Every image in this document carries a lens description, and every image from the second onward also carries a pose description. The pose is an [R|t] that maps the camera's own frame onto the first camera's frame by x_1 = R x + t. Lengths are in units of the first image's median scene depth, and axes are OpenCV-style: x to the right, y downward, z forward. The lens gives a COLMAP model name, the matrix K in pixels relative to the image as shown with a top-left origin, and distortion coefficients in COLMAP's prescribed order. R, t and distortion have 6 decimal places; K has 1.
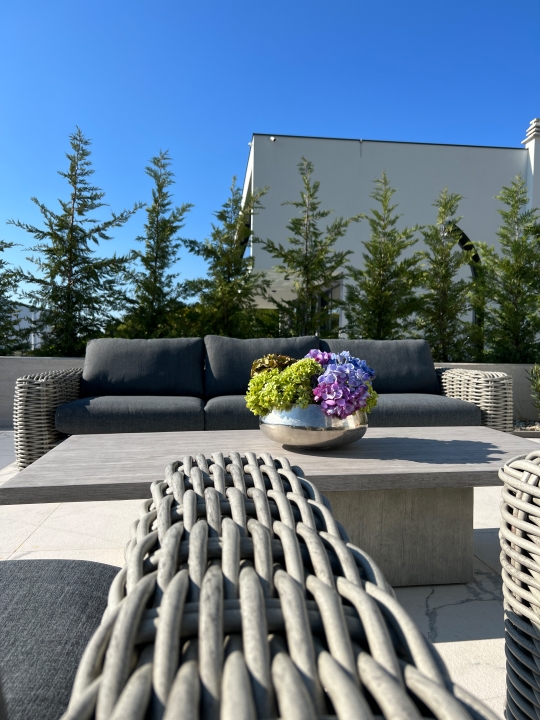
lens RADIAL K [[535.0, 0, 270.0], [0, 535.0, 360.0], [0, 0, 1]] dist [0.036420, -0.001834]
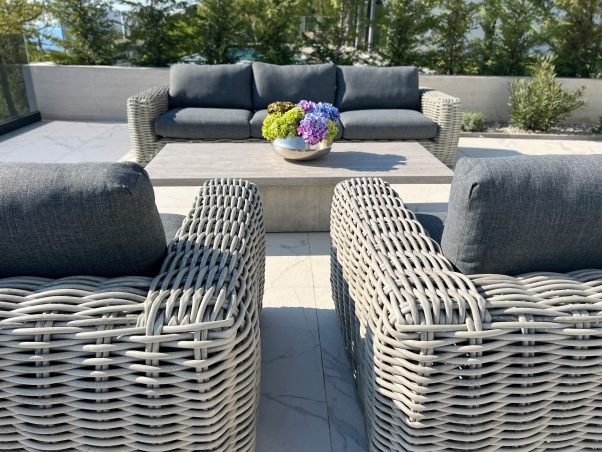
lens RADIAL K [[452.5, 0, 301.0], [0, 452.5, 226.0], [0, 0, 1]] dist [-0.005835, -0.001946]
pose [[0.997624, 0.032545, -0.060721, 0.089951], [-0.007636, 0.928192, 0.372024, -0.093467], [0.068468, -0.370676, 0.926235, -0.234973]]
